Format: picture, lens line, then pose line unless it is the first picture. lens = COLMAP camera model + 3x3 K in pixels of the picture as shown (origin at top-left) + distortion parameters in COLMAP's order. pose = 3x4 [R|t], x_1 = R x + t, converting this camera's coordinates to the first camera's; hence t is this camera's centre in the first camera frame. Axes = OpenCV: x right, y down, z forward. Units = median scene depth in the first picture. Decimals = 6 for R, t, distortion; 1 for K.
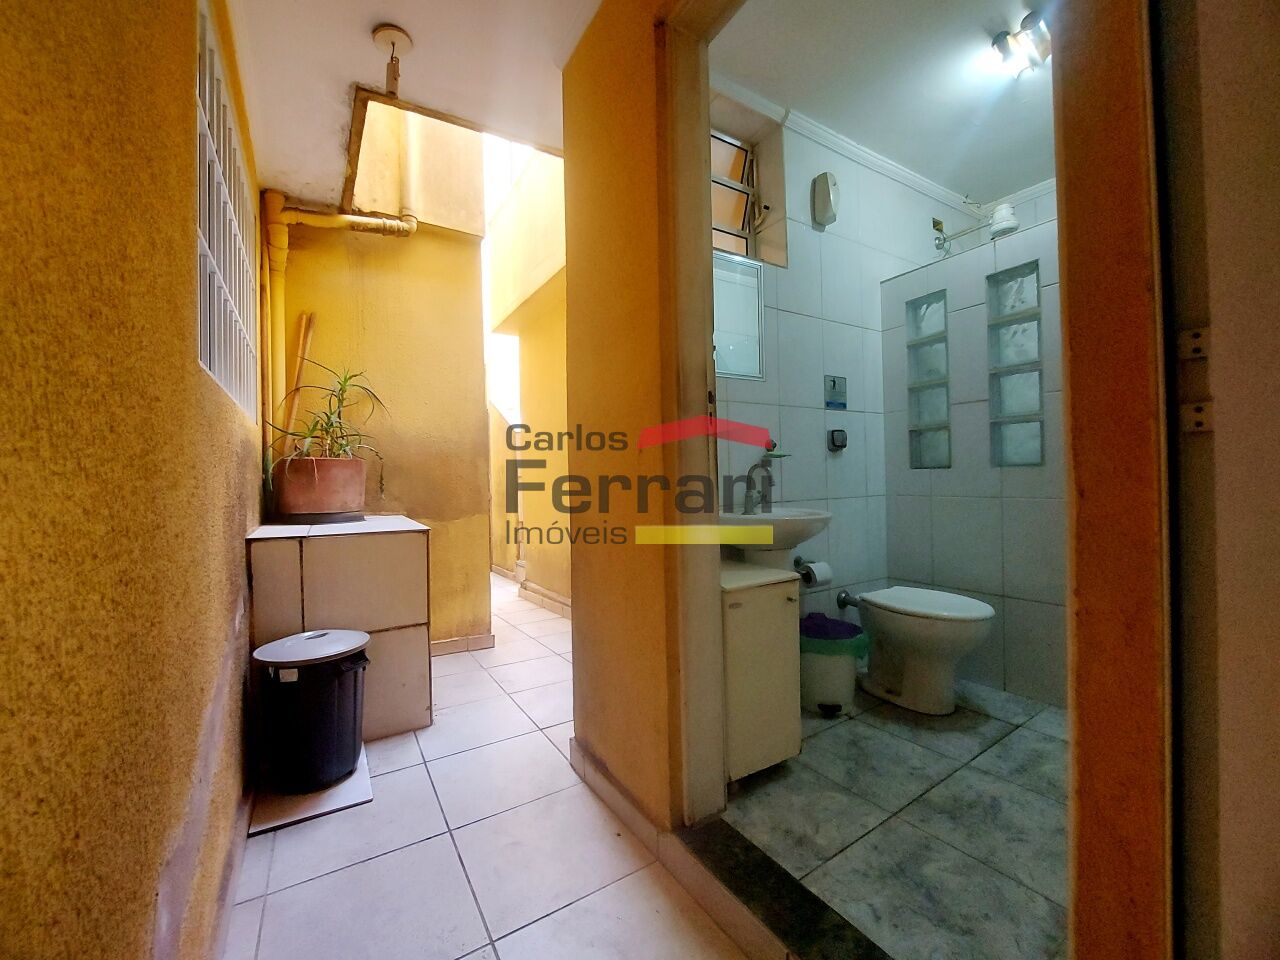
lens RADIAL K [[509.6, 0, 632.2], [0, 509.6, 472.7], [0, 0, 1]] dist [-0.021835, -0.000152]
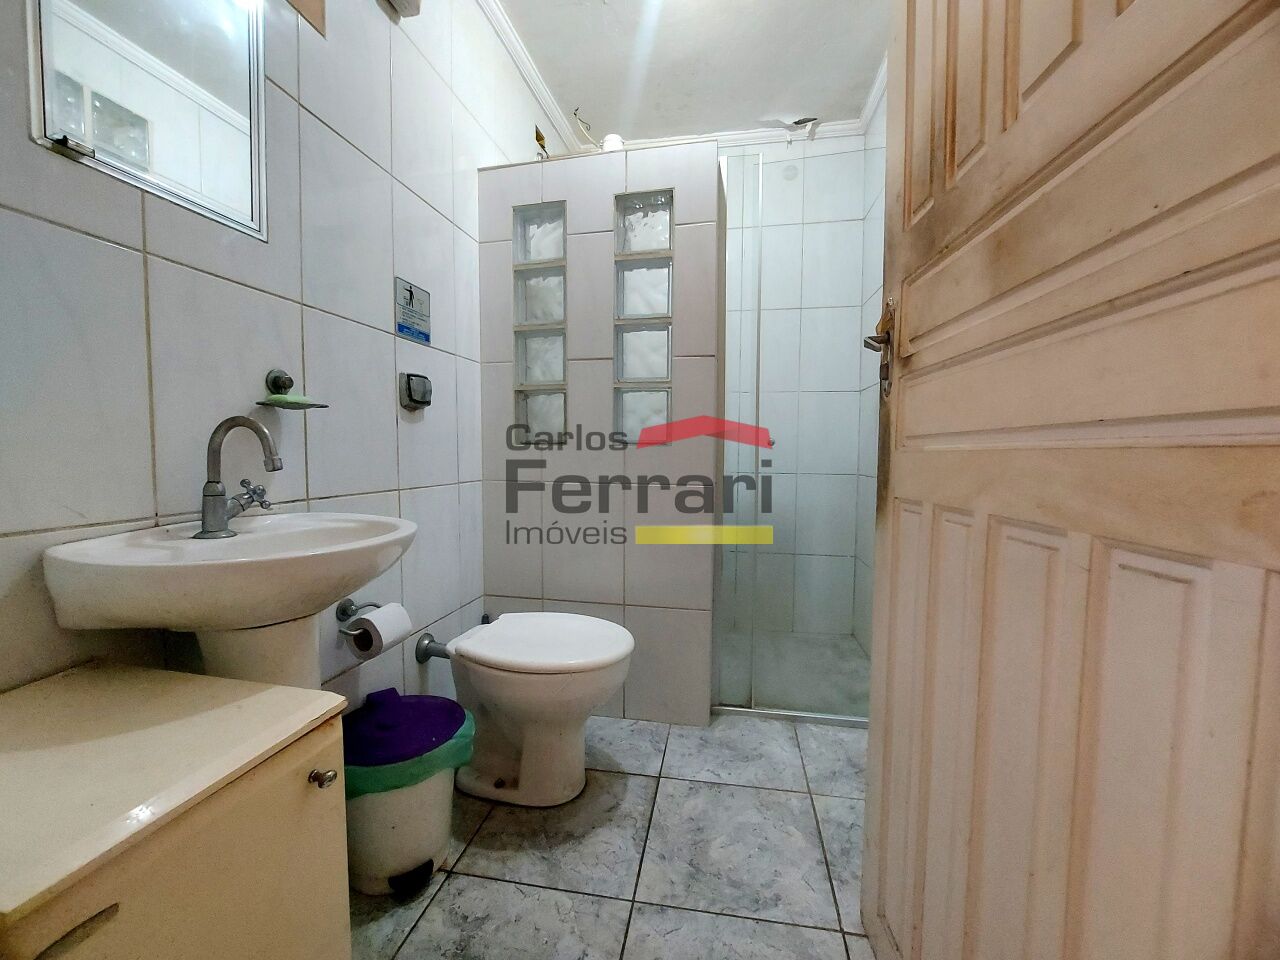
lens RADIAL K [[509.6, 0, 636.5], [0, 509.6, 483.3], [0, 0, 1]] dist [-0.021835, -0.000152]
pose [[0.674174, -0.021237, 0.738267, 0.145569], [-0.027664, 0.998159, 0.053975, 0.005426], [-0.738054, -0.056812, 0.672345, 0.428214]]
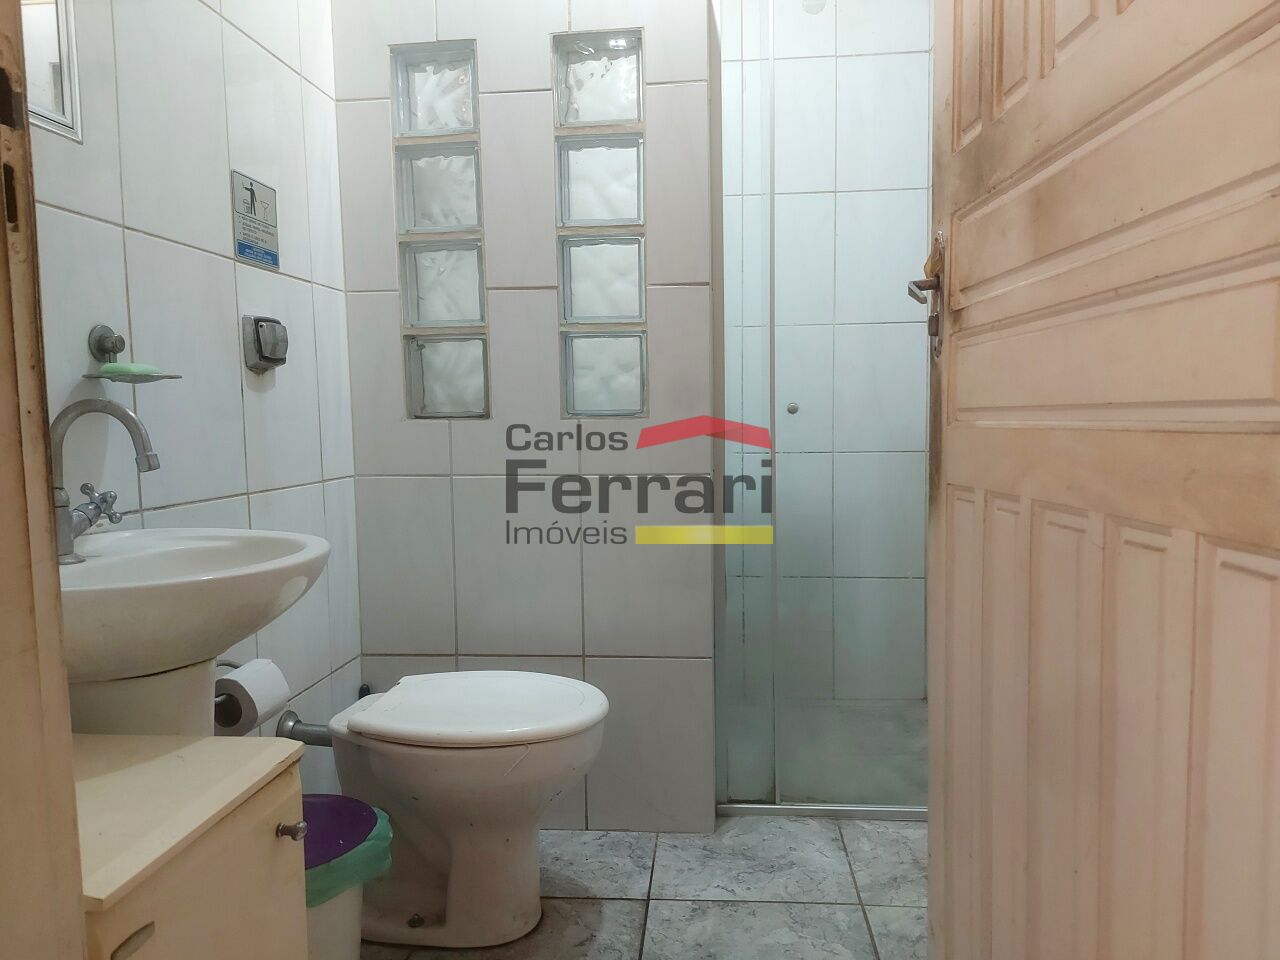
lens RADIAL K [[918.8, 0, 641.1], [0, 918.8, 486.6], [0, 0, 1]] dist [0.063725, -0.088113]
pose [[0.601104, -0.049826, 0.797616, -0.003925], [-0.006790, 0.997700, 0.067442, -0.003961], [-0.799142, -0.045956, 0.599383, 0.351190]]
